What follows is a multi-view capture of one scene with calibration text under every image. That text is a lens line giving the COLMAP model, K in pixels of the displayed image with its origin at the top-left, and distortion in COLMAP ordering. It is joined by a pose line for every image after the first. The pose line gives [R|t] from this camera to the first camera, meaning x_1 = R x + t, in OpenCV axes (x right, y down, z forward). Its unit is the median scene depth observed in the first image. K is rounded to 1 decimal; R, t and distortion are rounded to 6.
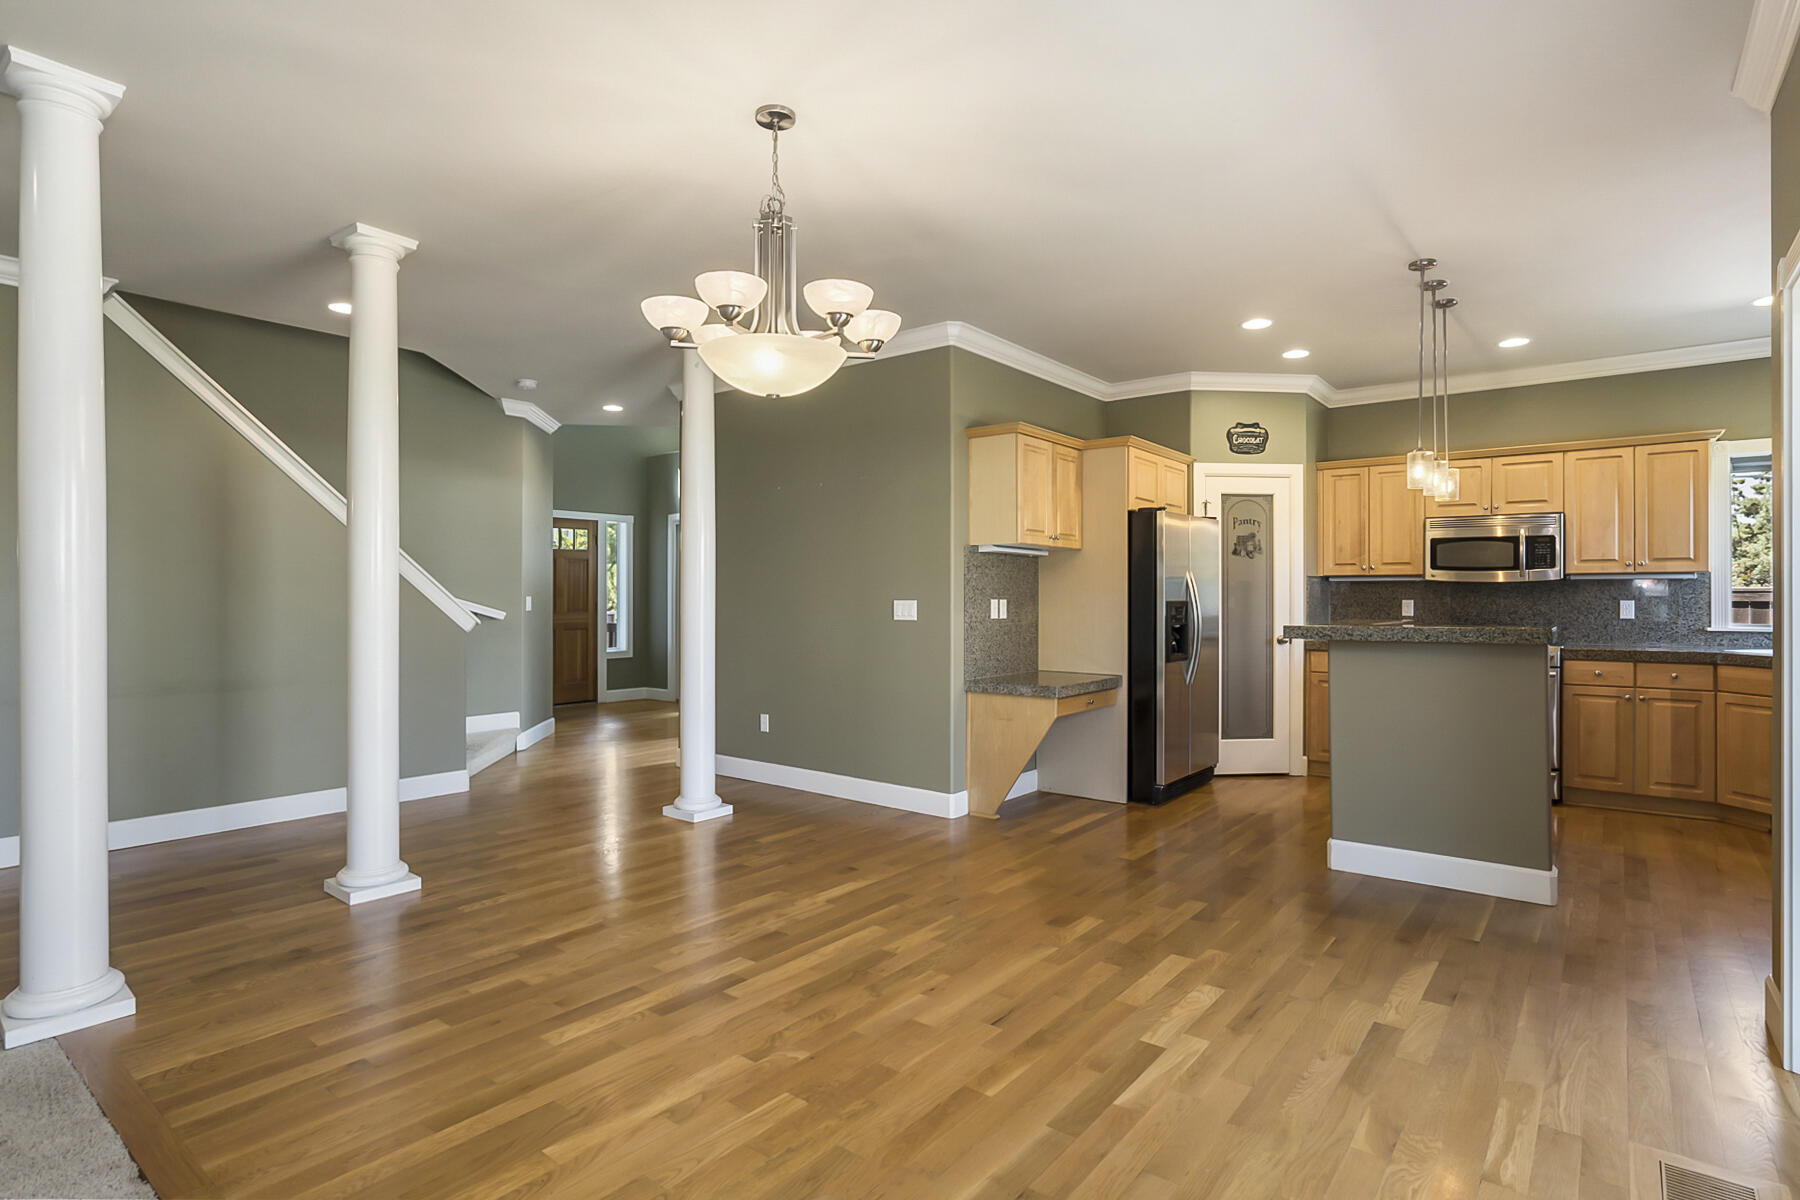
lens RADIAL K [[912.1, 0, 898.6], [0, 912.1, 597.9], [0, 0, 1]] dist [-0.005784, 0.000985]
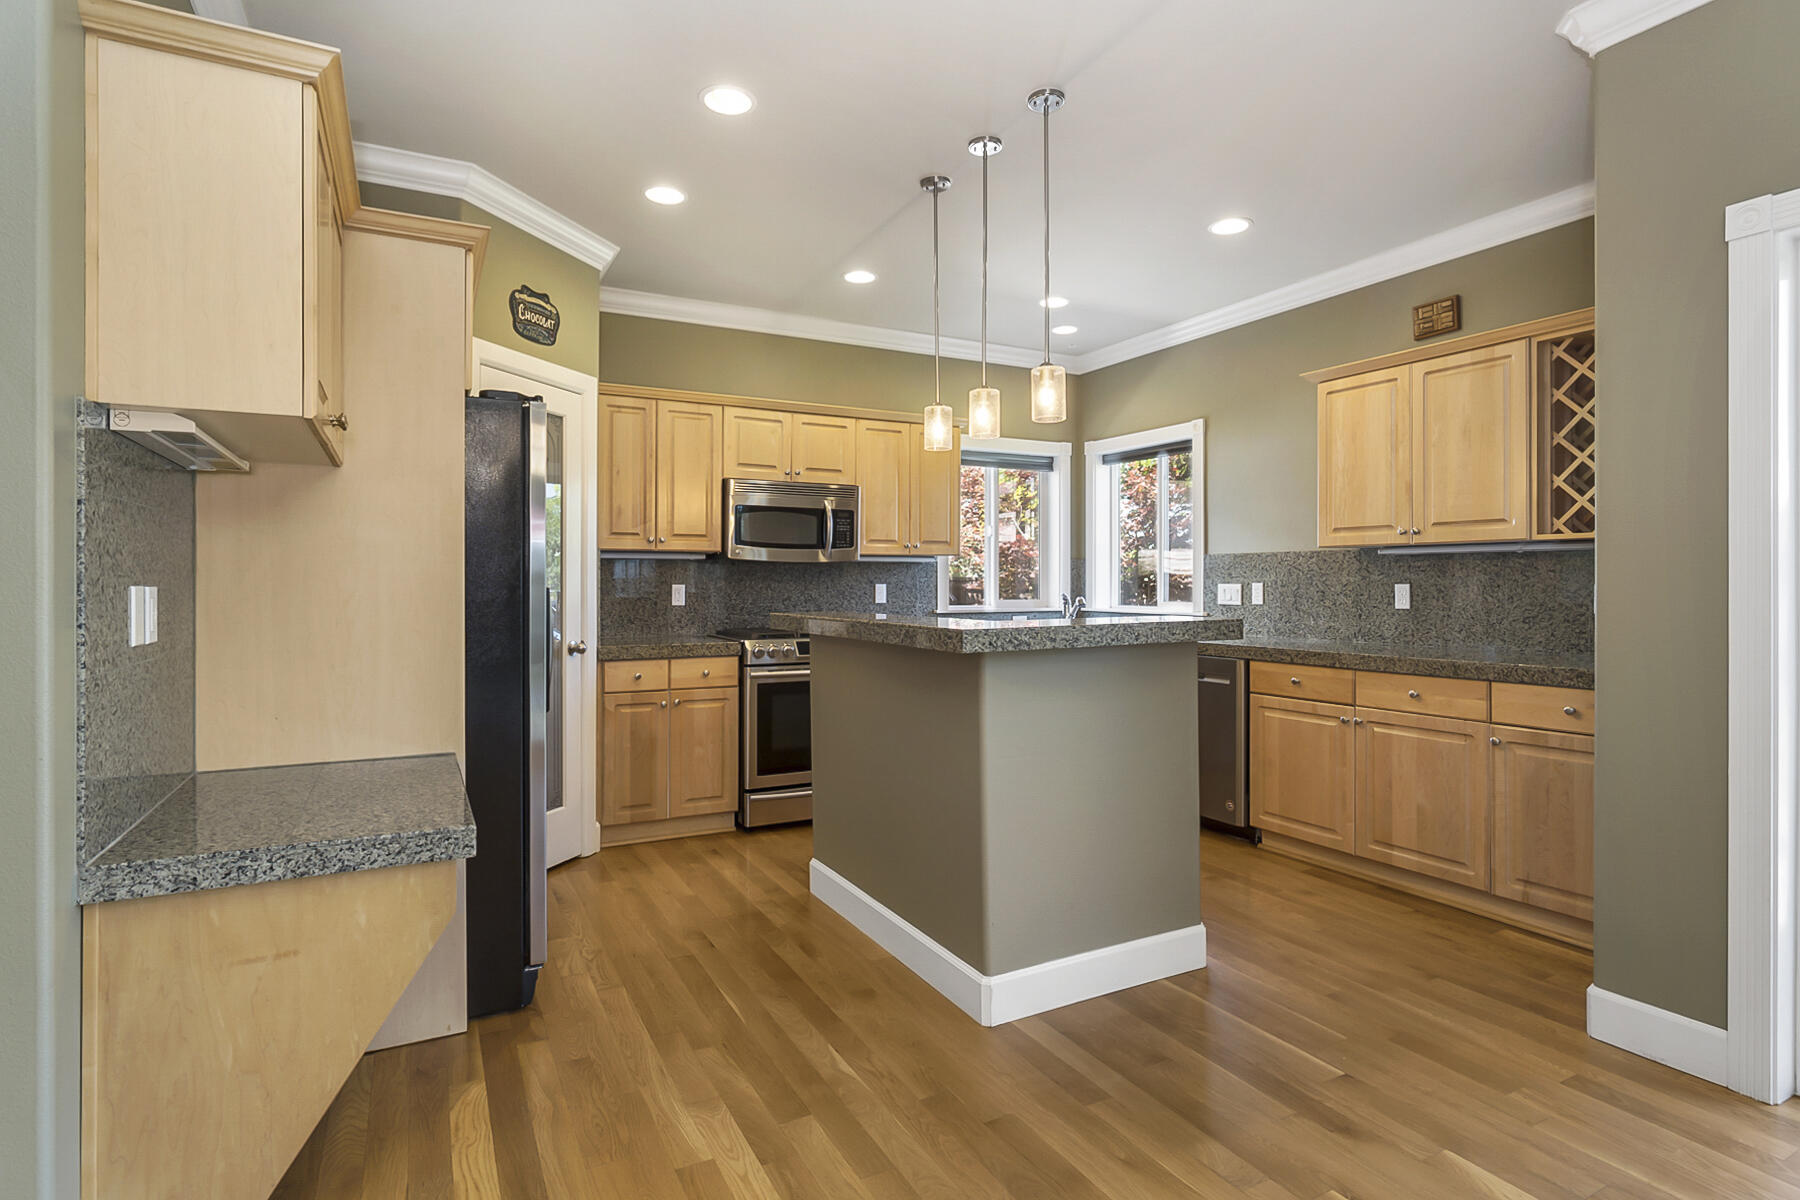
lens RADIAL K [[912.1, 0, 900.9], [0, 912.1, 588.0], [0, 0, 1]] dist [-0.005784, 0.000985]
pose [[0.402973, -0.007191, 0.915184, -0.075707], [0.003235, 0.999974, 0.006433, 0.001042], [-0.915206, 0.000369, 0.402985, 0.587359]]
